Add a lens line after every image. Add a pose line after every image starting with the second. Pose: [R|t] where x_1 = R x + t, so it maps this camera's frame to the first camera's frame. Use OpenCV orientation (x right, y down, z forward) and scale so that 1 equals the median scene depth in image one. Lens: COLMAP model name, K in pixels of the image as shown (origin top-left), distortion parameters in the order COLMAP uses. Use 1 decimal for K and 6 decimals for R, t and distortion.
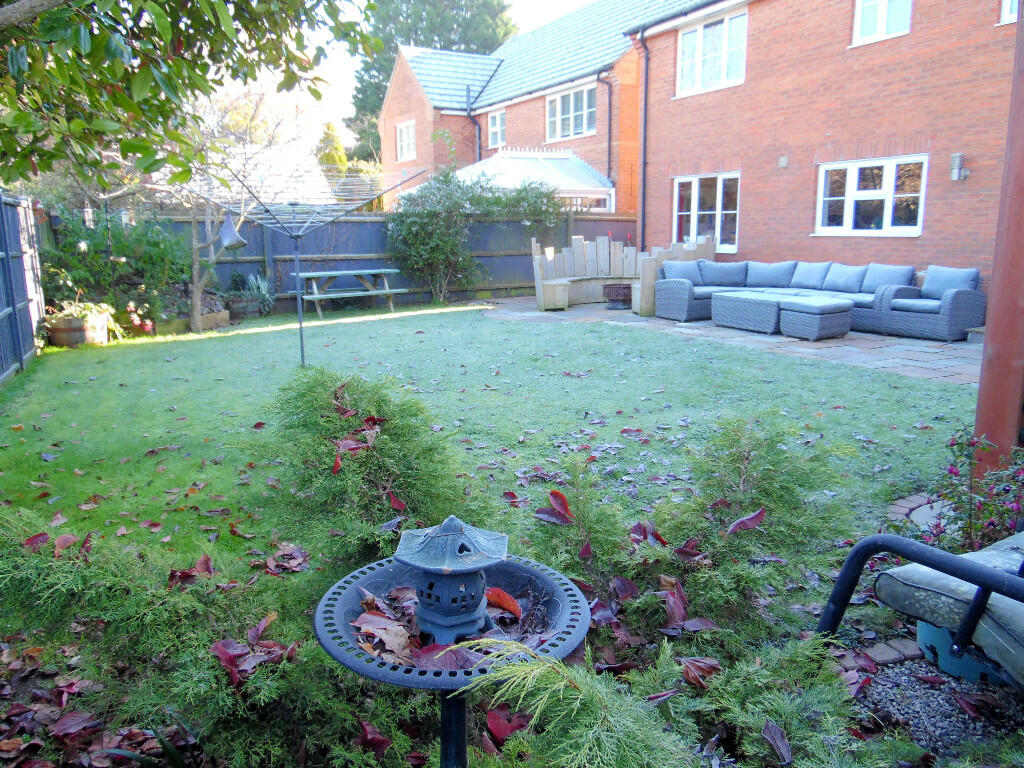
lens RADIAL K [[777.2, 0, 511.5], [0, 777.2, 380.1], [0, 0, 1]] dist [-0.024585, 0.059930]
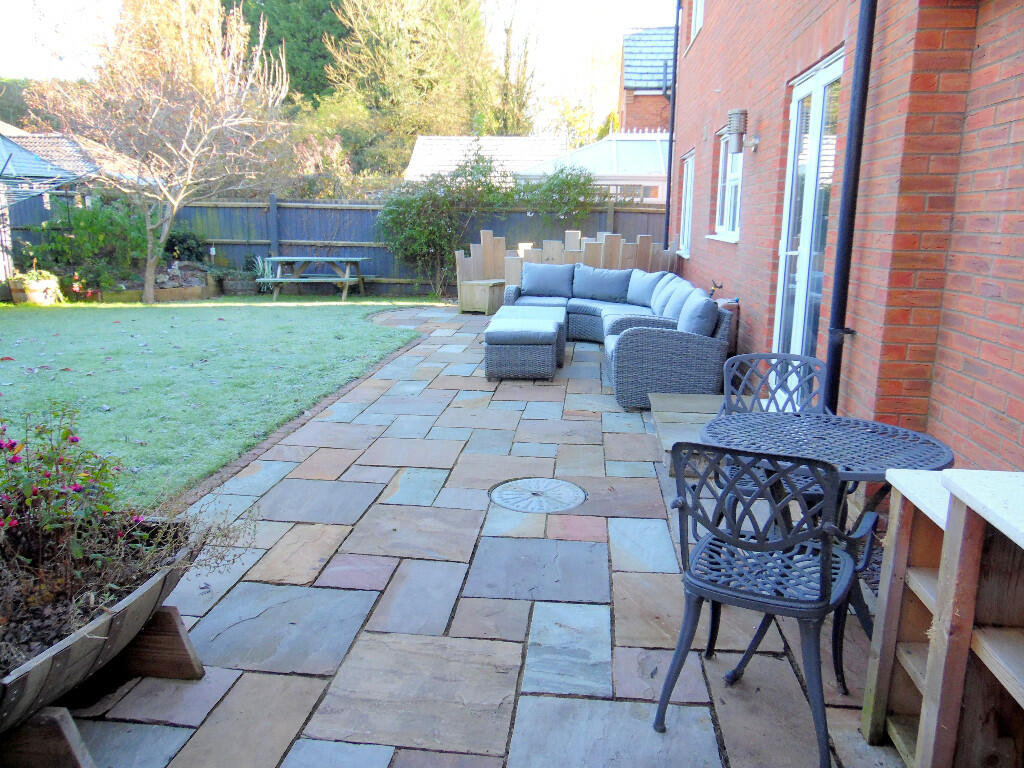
lens RADIAL K [[777.2, 0, 511.5], [0, 777.2, 380.1], [0, 0, 1]] dist [-0.024585, 0.059930]
pose [[0.821496, 0.135442, -0.553894, 0.593094], [-0.130887, 0.990234, 0.048015, -0.064589], [0.554988, 0.033054, 0.831201, 0.306615]]
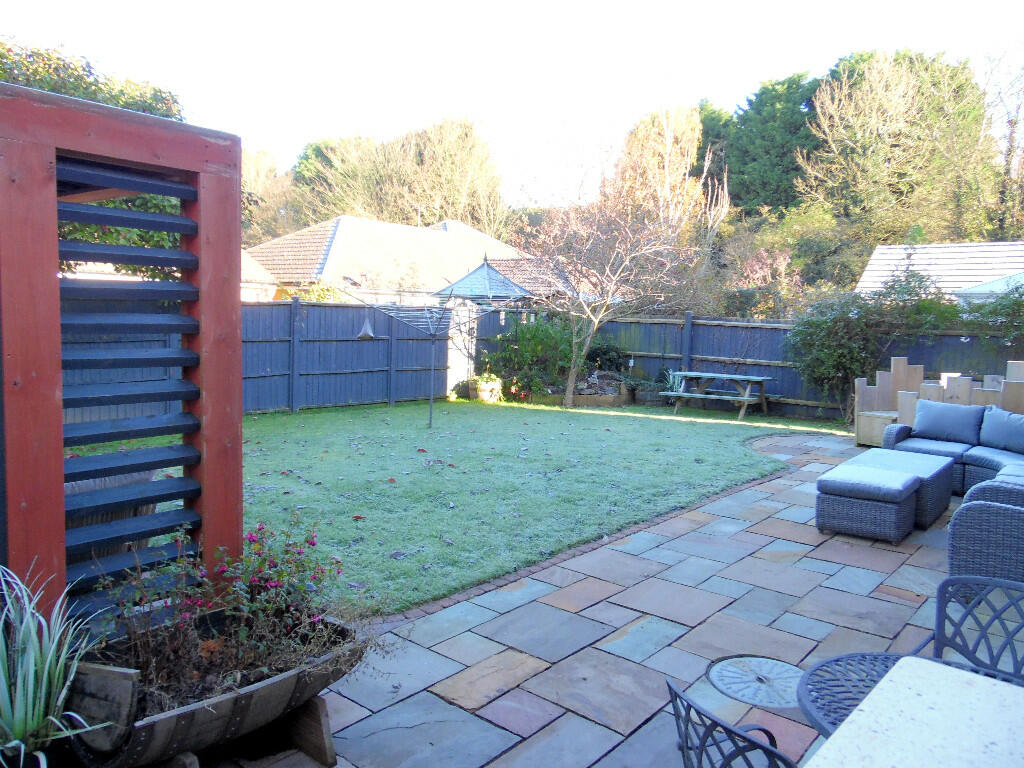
lens RADIAL K [[777.2, 0, 511.5], [0, 777.2, 380.1], [0, 0, 1]] dist [-0.024585, 0.059930]
pose [[0.364094, 0.100400, -0.925935, 0.653313], [-0.210770, 0.977263, 0.023087, -0.100353], [0.907200, 0.186754, 0.376977, 0.367371]]
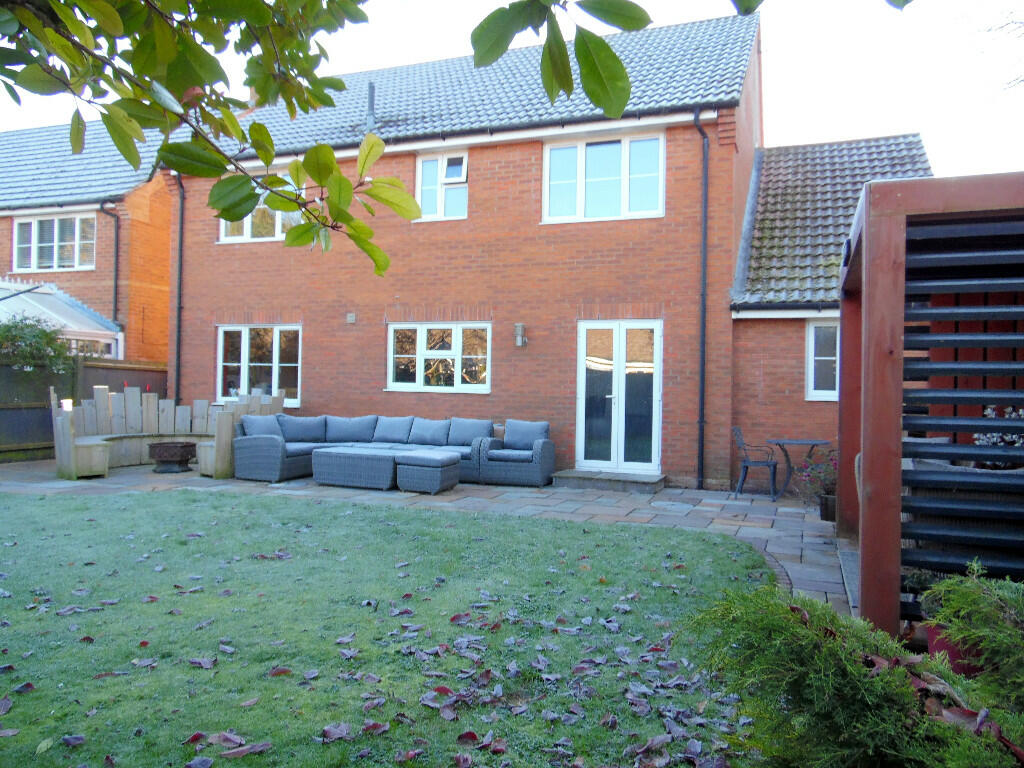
lens RADIAL K [[777.2, 0, 511.5], [0, 777.2, 380.1], [0, 0, 1]] dist [-0.024585, 0.059930]
pose [[0.753785, 0.030124, 0.656430, -0.144343], [0.100741, 0.981842, -0.160739, -0.017637], [-0.649353, 0.187292, 0.737063, 0.126179]]
